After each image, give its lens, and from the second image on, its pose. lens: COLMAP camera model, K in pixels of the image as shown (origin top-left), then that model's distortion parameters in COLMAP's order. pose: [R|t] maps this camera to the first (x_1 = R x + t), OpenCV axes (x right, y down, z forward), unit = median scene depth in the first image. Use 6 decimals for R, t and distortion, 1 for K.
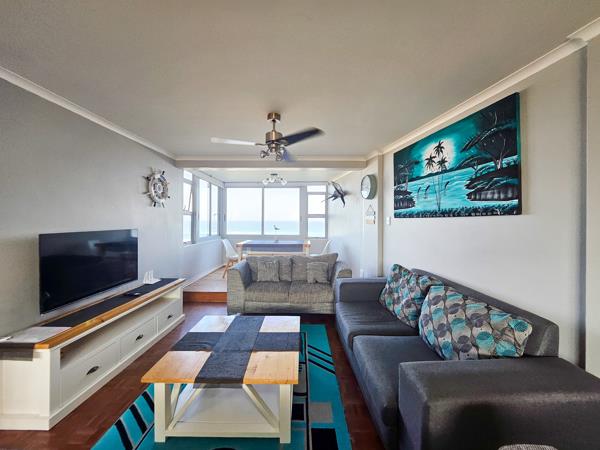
lens RADIAL K [[242.1, 0, 299.6], [0, 242.1, 220.9], [0, 0, 1]] dist [-0.001230, -0.000249]
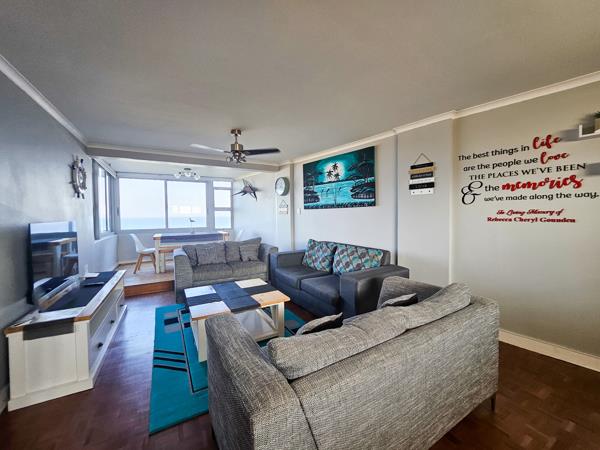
lens RADIAL K [[245.8, 0, 300.0], [0, 245.8, 225.0], [0, 0, 1]] dist [-0.000148, 0.000070]
pose [[0.863348, -0.034349, 0.503438, -0.467344], [0.015729, 0.999028, 0.041188, 0.025732], [-0.504363, -0.027641, 0.863049, -0.328056]]
